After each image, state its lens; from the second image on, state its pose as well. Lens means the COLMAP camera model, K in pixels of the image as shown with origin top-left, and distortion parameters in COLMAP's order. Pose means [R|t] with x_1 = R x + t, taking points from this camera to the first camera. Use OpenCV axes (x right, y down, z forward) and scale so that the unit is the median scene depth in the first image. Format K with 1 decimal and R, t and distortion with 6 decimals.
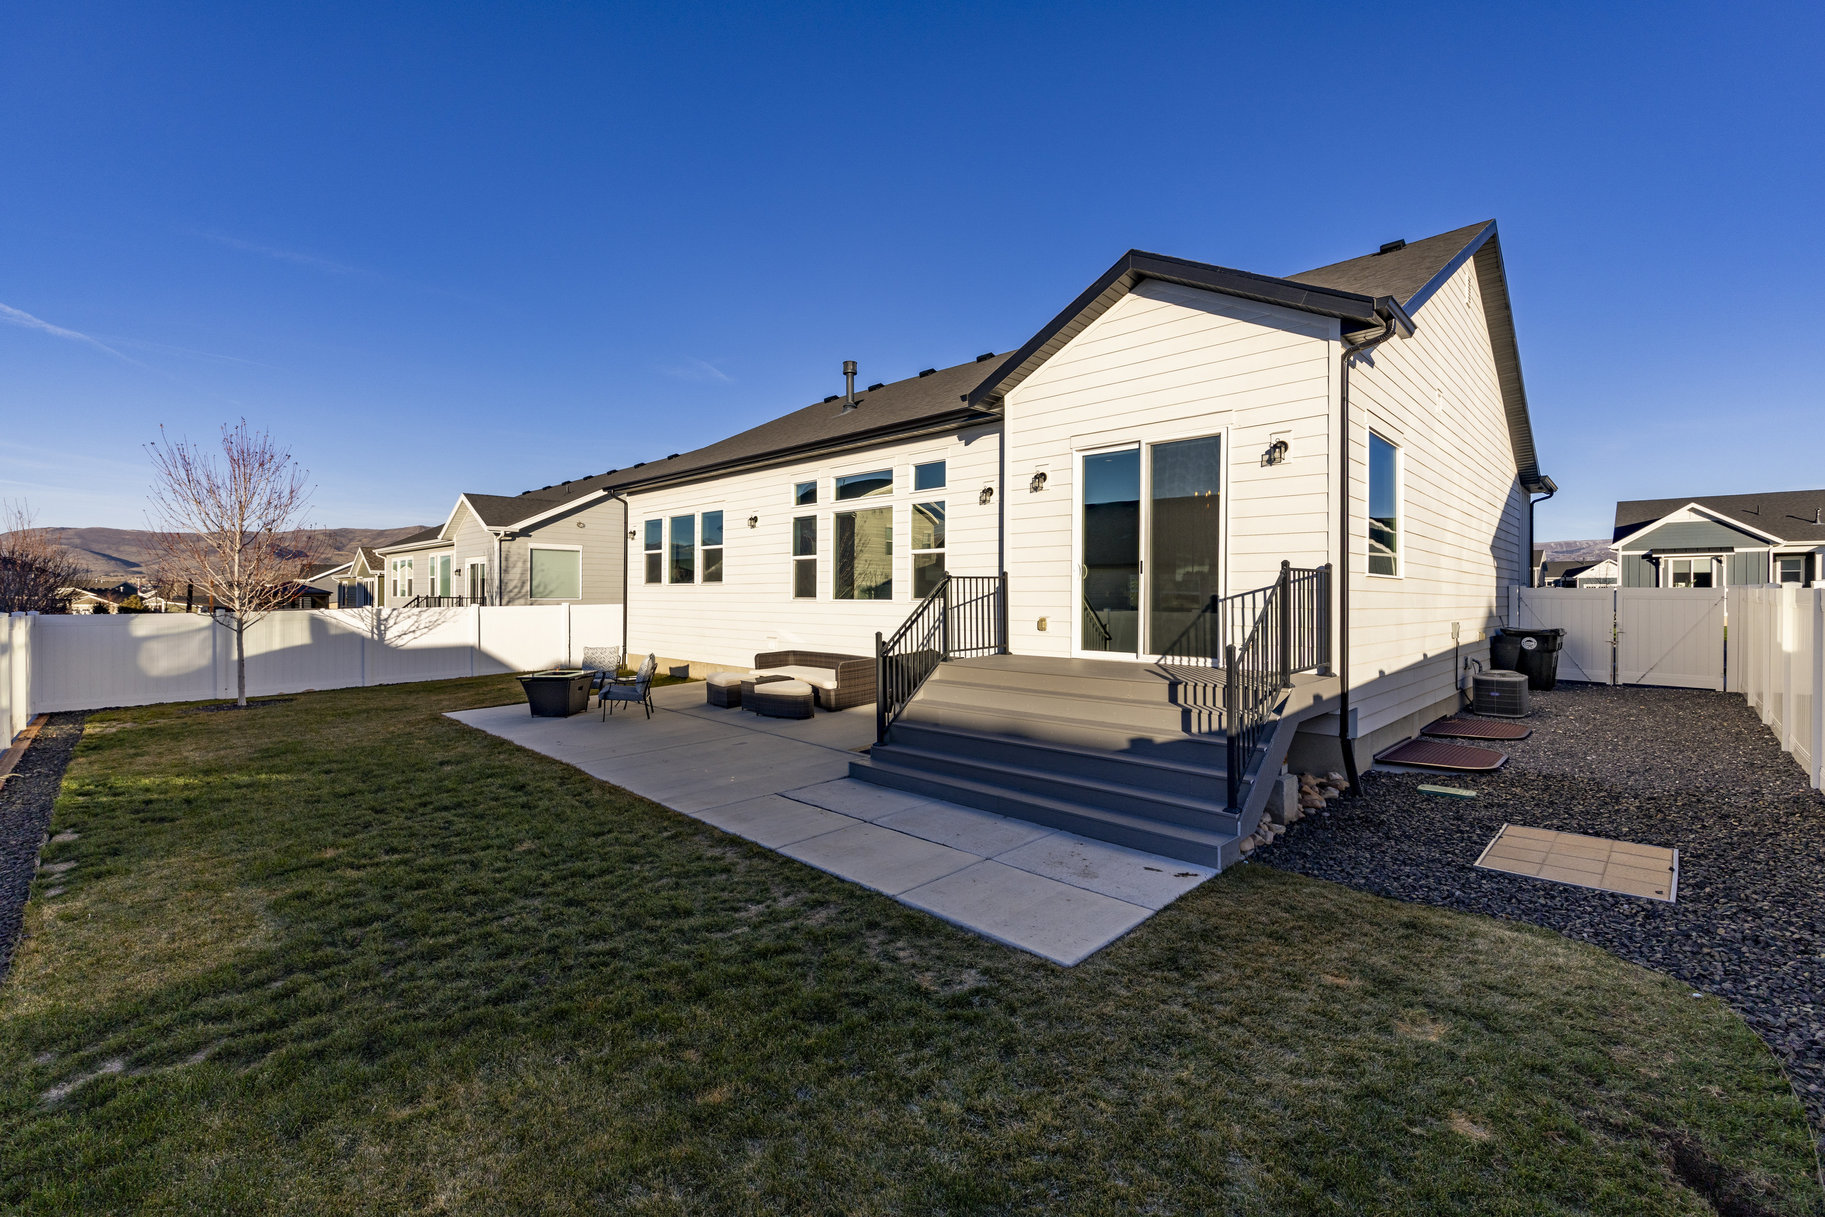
lens RADIAL K [[790.1, 0, 911.3], [0, 790.1, 593.0], [0, 0, 1]] dist [-0.001581, -0.000027]
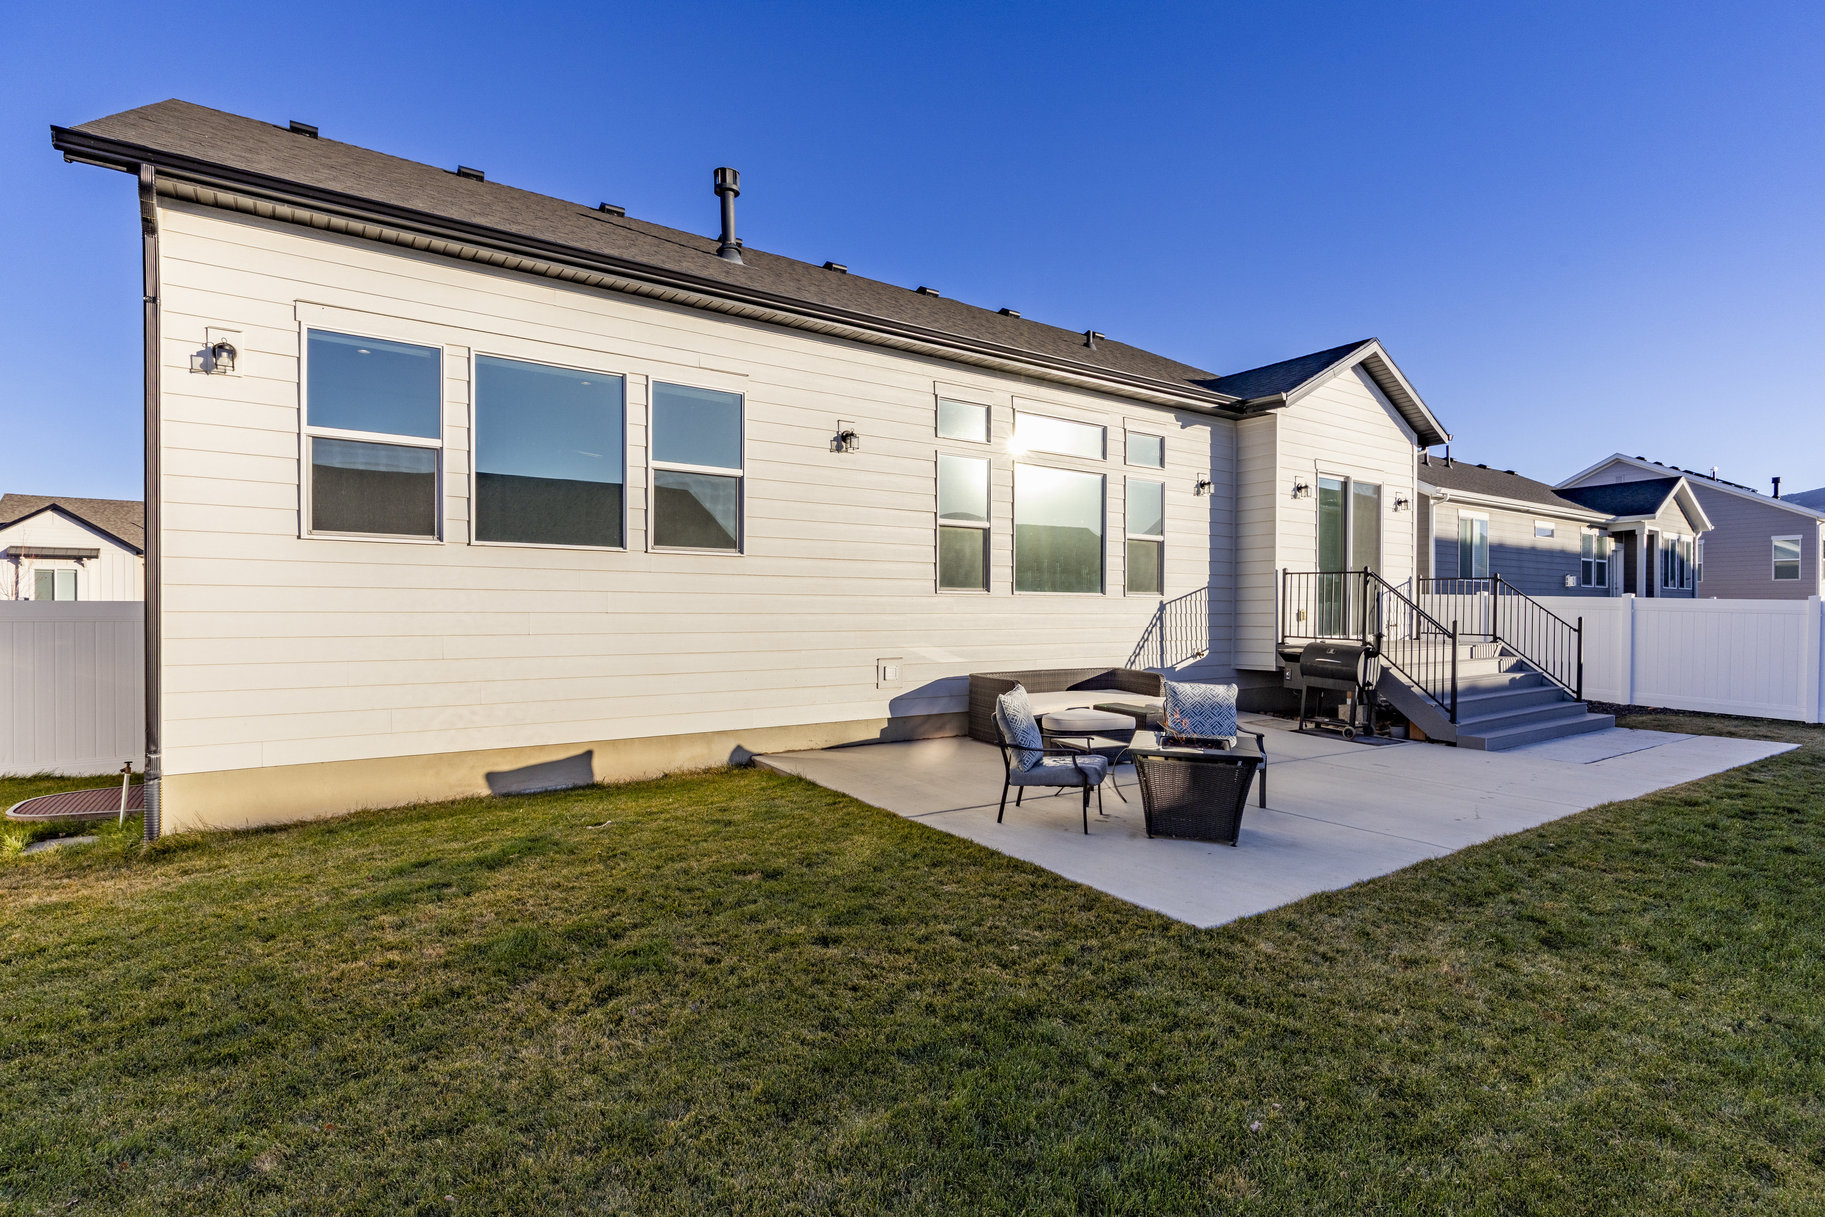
lens RADIAL K [[881.9, 0, 930.3], [0, 881.9, 620.5], [0, 0, 1]] dist [-0.004175, 0.000035]
pose [[0.174534, -0.006775, 0.984628, -0.992810], [-0.001913, 0.999972, 0.007220, 0.032096], [-0.984649, -0.003143, 0.174516, 1.093584]]
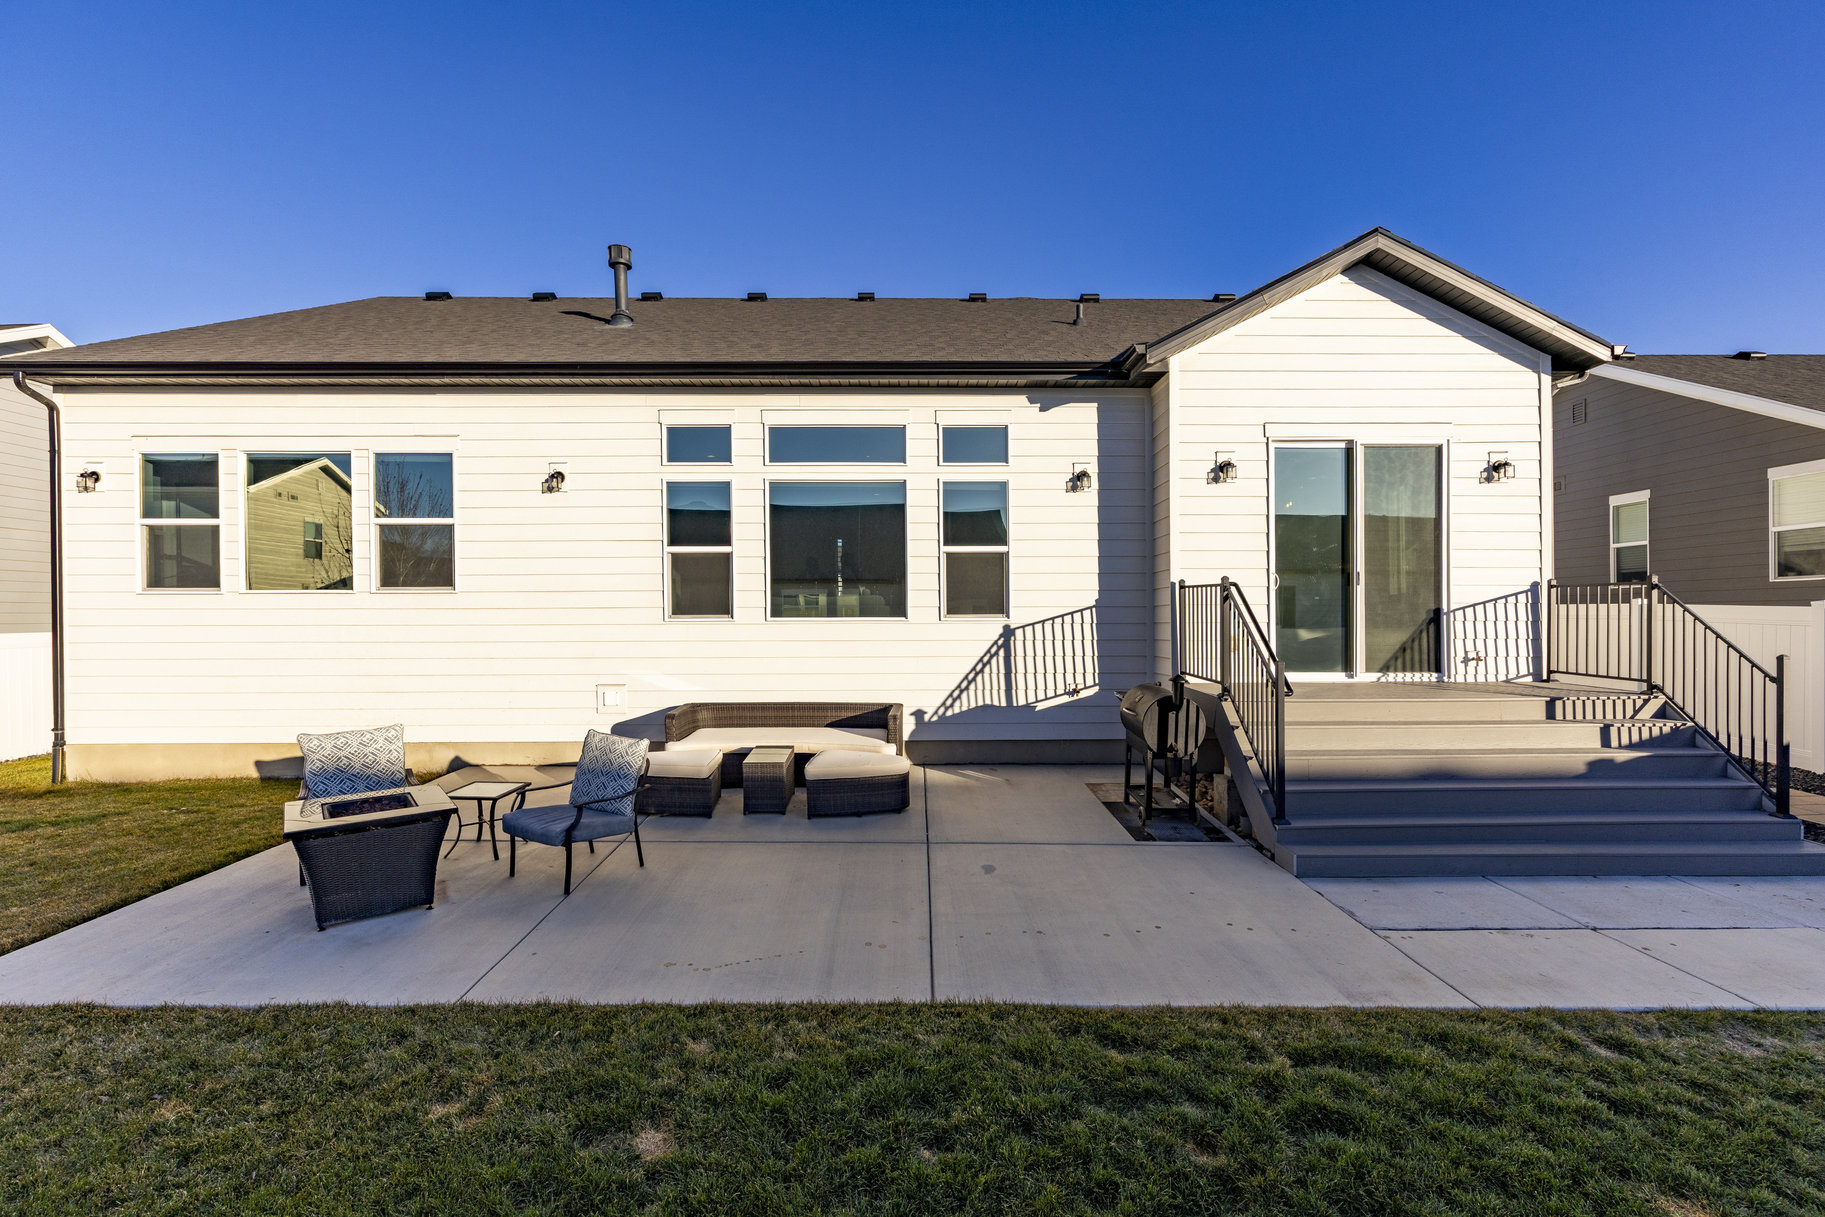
lens RADIAL K [[826.5, 0, 920.0], [0, 826.5, 621.9], [0, 0, 1]] dist [0.000627, 0.000407]
pose [[0.701481, -0.008572, 0.712637, -0.566851], [0.001721, 0.999945, 0.010334, 0.005595], [-0.712686, -0.006022, 0.701457, 0.520828]]
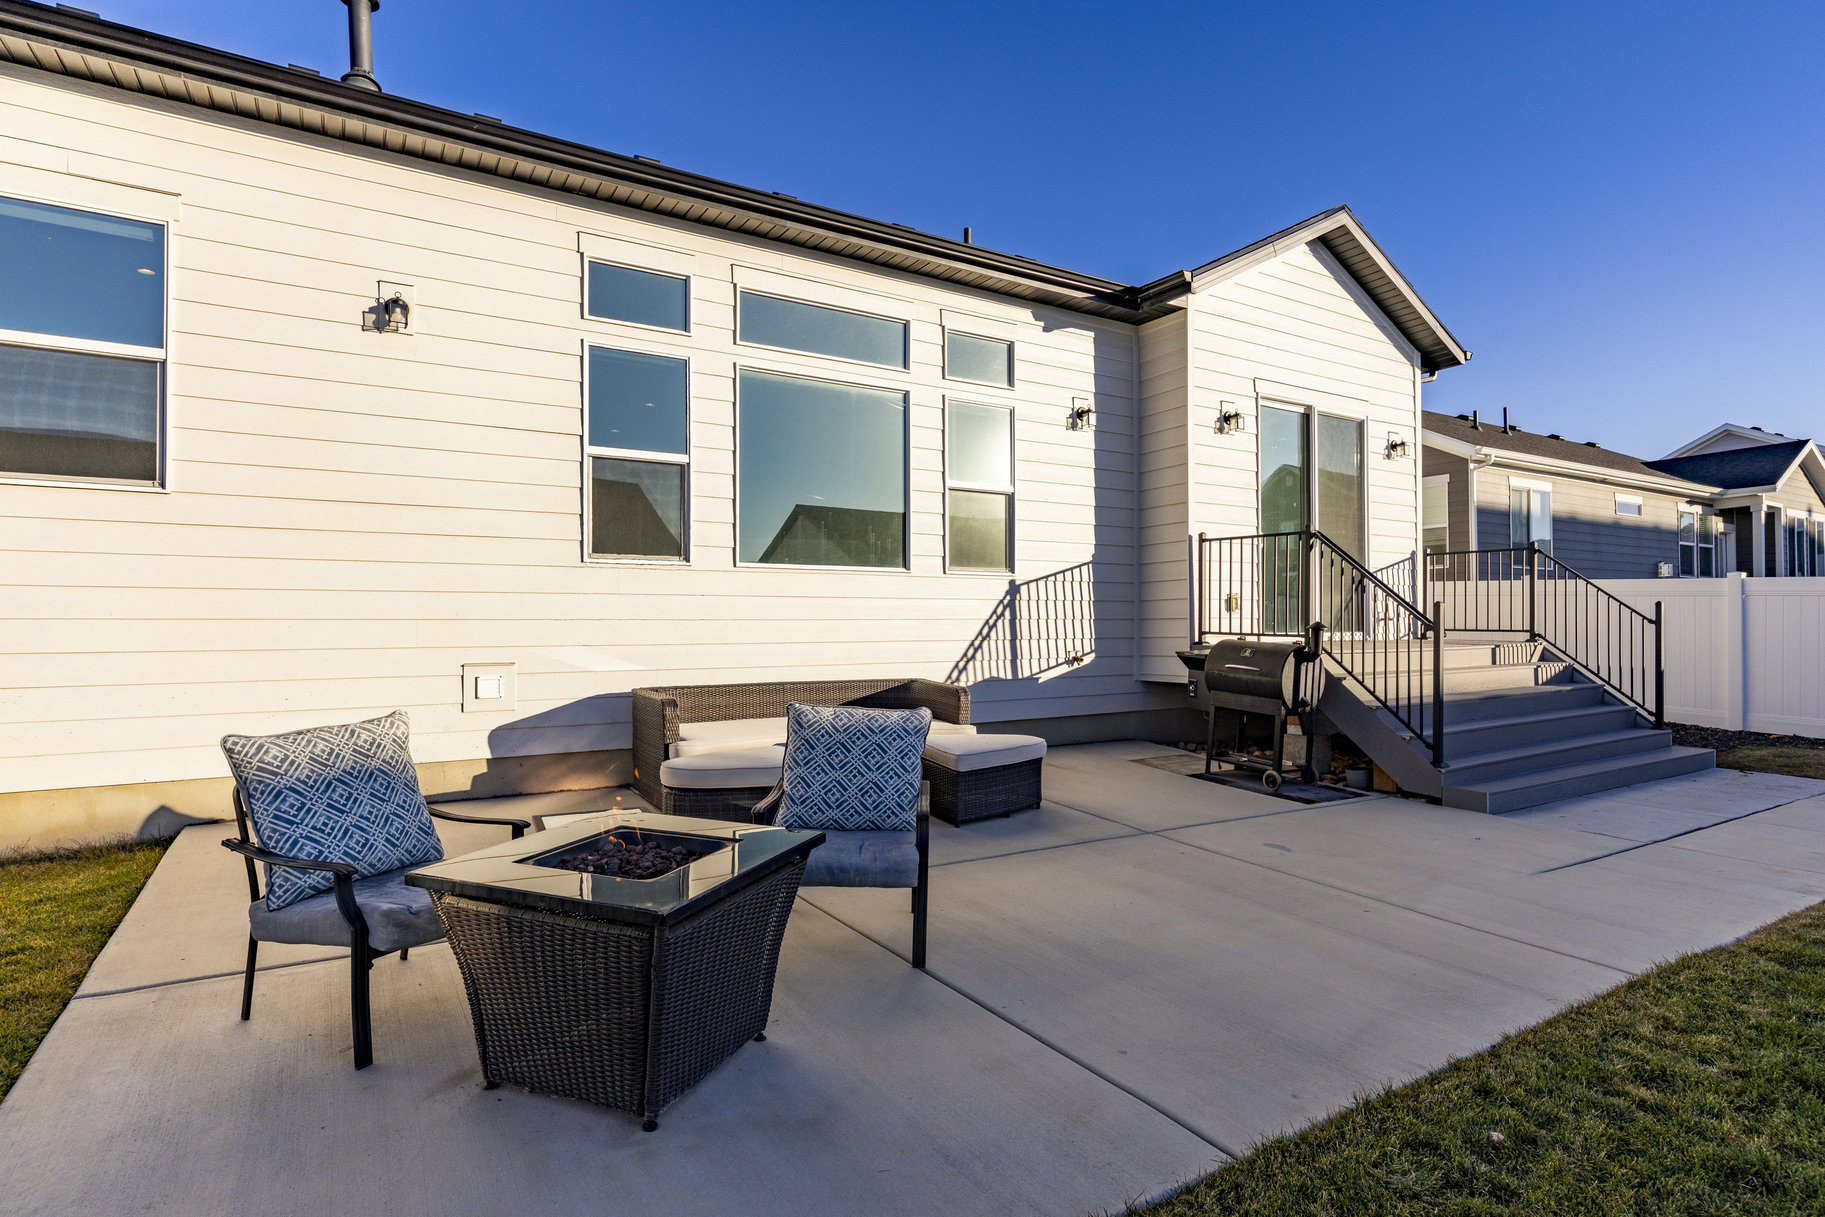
lens RADIAL K [[911.2, 0, 926.4], [0, 911.2, 615.2], [0, 0, 1]] dist [-0.000499, 0.000582]
pose [[0.236148, 0.008566, 0.971679, -0.662812], [0.003272, 0.999948, -0.009610, 0.050164], [-0.971712, 0.005448, 0.236107, 0.906102]]
